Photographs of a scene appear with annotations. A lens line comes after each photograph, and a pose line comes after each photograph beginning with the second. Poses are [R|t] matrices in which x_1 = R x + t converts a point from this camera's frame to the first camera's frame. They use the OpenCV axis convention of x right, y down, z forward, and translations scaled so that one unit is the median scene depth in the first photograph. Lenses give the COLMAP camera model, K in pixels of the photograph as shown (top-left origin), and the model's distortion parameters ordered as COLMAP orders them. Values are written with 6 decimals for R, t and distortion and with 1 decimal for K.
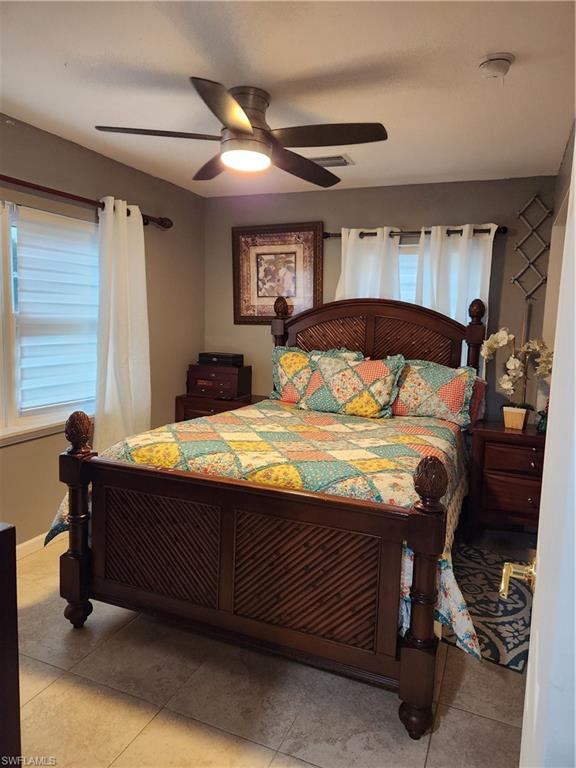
lens RADIAL K [[515.6, 0, 294.9], [0, 515.6, 375.8], [0, 0, 1]] dist [0.056568, -0.043408]
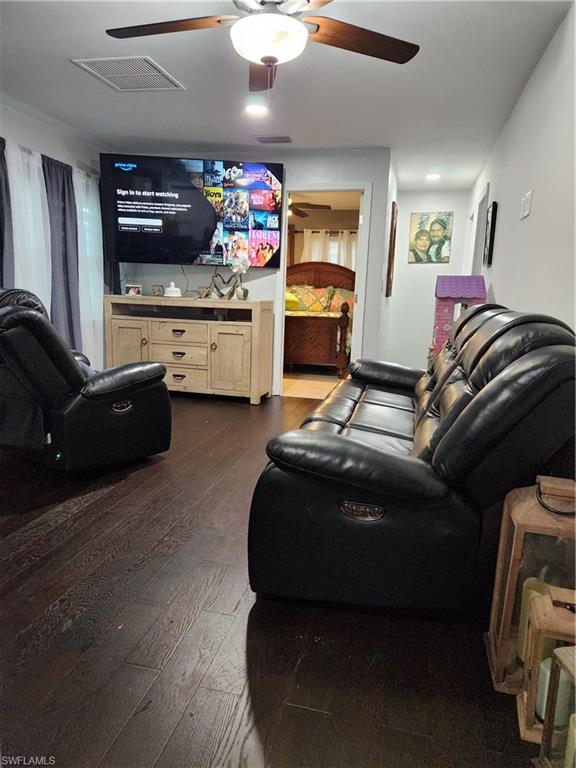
lens RADIAL K [[515.6, 0, 289.0], [0, 515.6, 388.6], [0, 0, 1]] dist [0.056568, -0.043408]
pose [[0.987726, -0.028246, 0.153622, -0.460472], [0.016823, 0.997030, 0.075153, 0.312652], [-0.155288, -0.071646, 0.985268, -1.682096]]
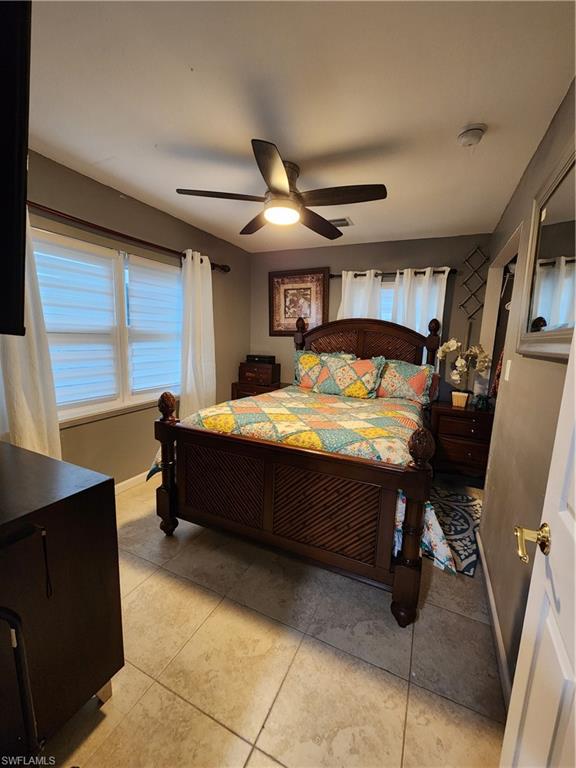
lens RADIAL K [[310.9, 0, 287.3], [0, 310.9, 385.1], [0, 0, 1]] dist [-0.000693, -0.001281]
pose [[0.998783, 0.008884, -0.048517, -0.029953], [-0.006825, 0.999075, 0.042446, 0.008049], [0.048849, -0.042063, 0.997920, 0.122173]]
